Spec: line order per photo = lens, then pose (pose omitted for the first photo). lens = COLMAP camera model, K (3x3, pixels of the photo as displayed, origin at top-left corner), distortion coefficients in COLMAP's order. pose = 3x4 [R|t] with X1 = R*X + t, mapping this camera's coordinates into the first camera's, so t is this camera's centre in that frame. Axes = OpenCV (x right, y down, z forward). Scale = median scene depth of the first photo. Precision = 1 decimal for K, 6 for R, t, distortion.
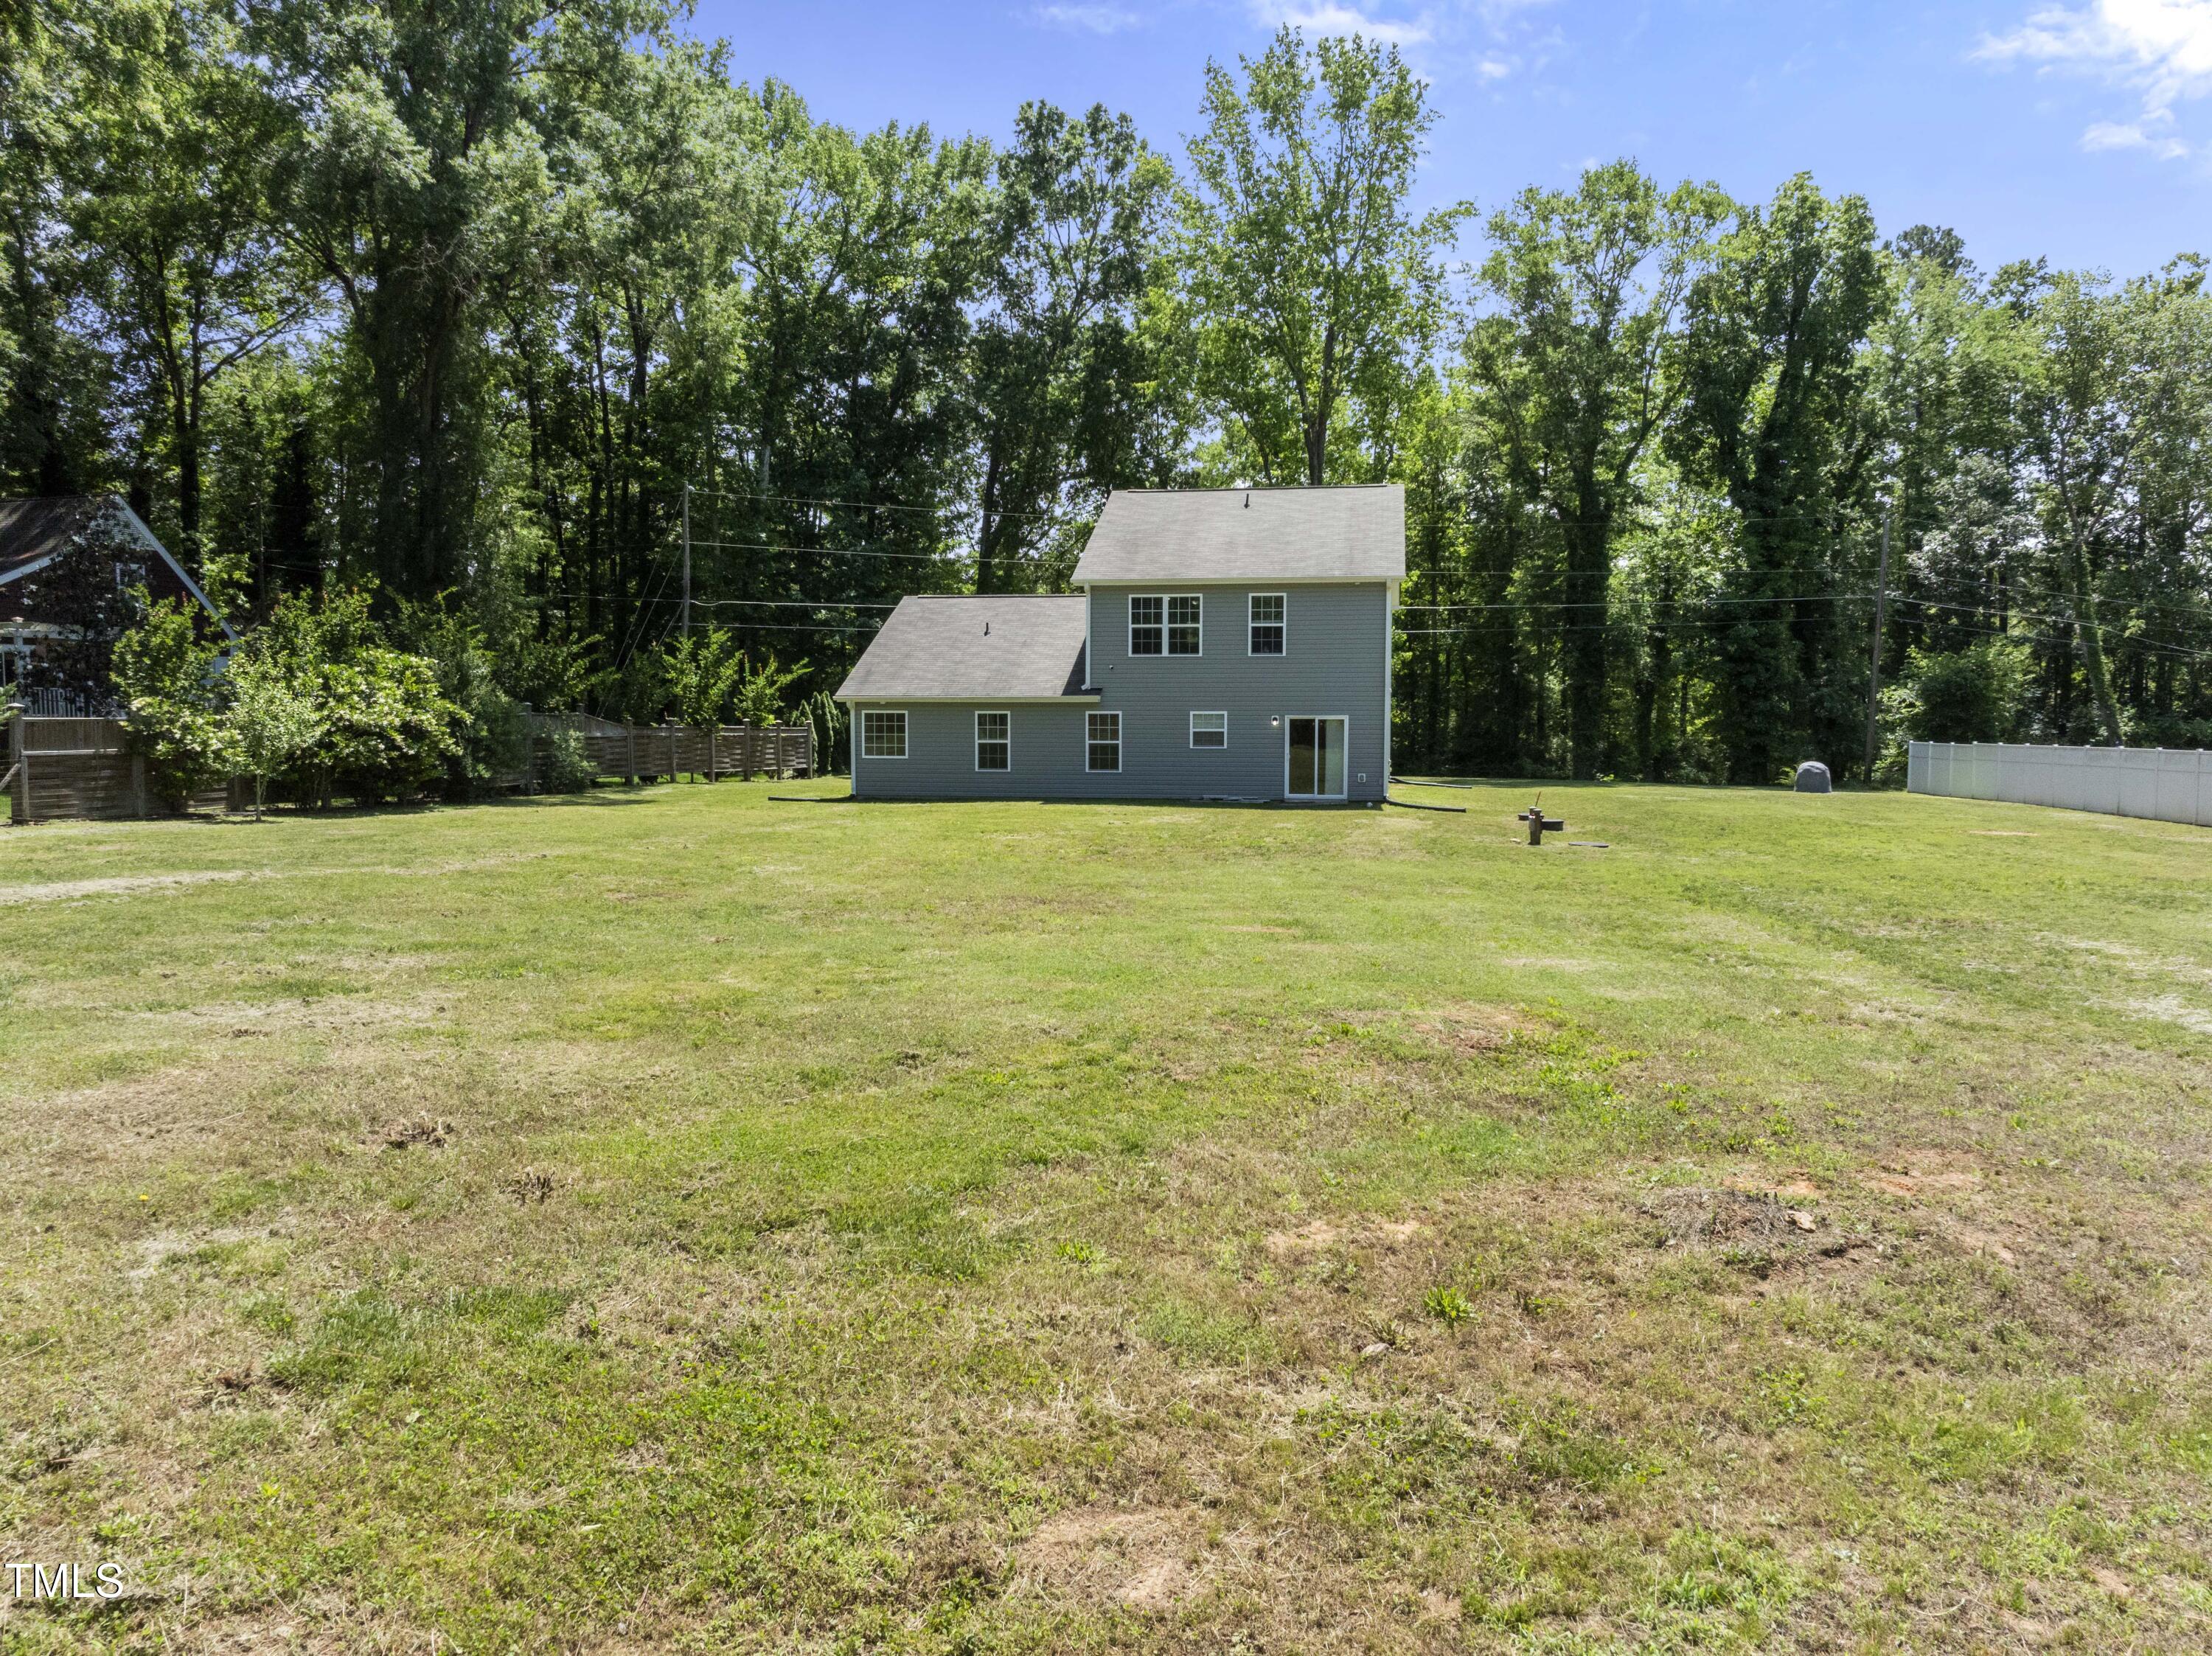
lens RADIAL K [[1520.7, 0, 1106.0], [0, 1520.7, 828.0], [0, 0, 1]] dist [-0.022301, 0.002321]
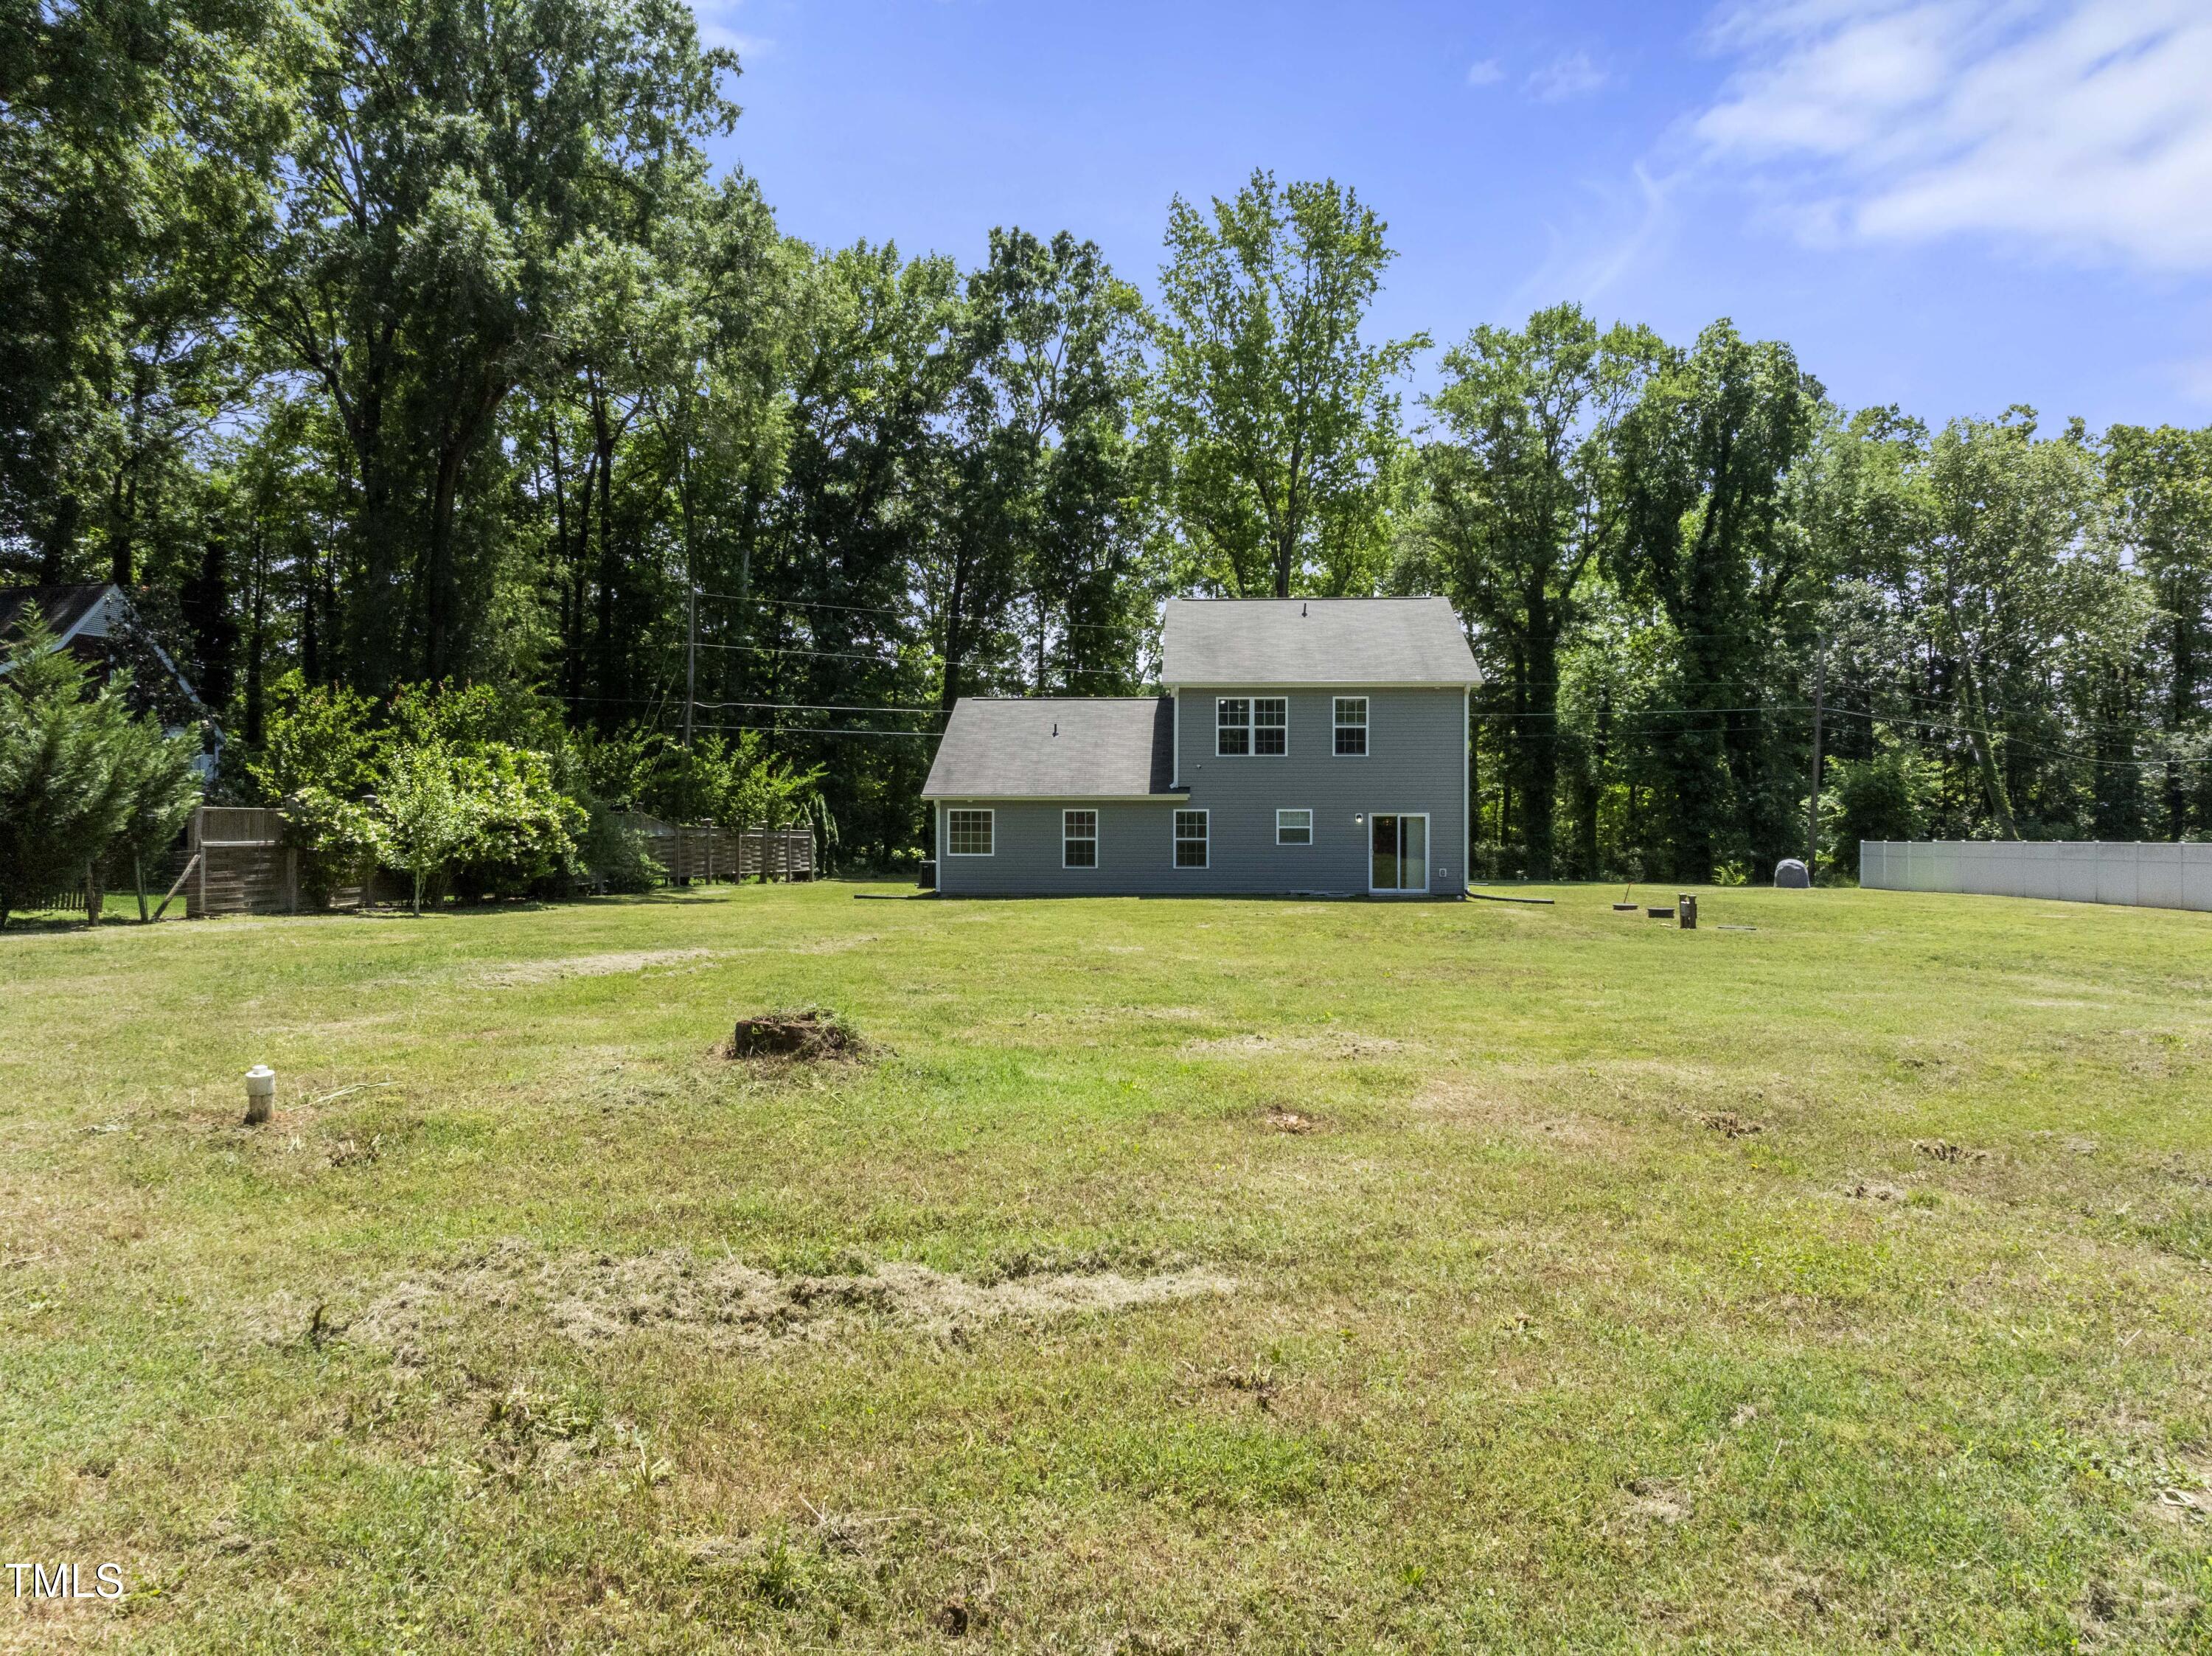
lens RADIAL K [[1535.5, 0, 1106.0], [0, 1535.5, 828.0], [0, 0, 1]] dist [0.004772, -0.061087]
pose [[0.993111, -0.001030, 0.117175, -0.132047], [0.009849, 0.997157, -0.074705, 0.009466], [-0.116765, 0.075345, 0.990297, -0.016005]]
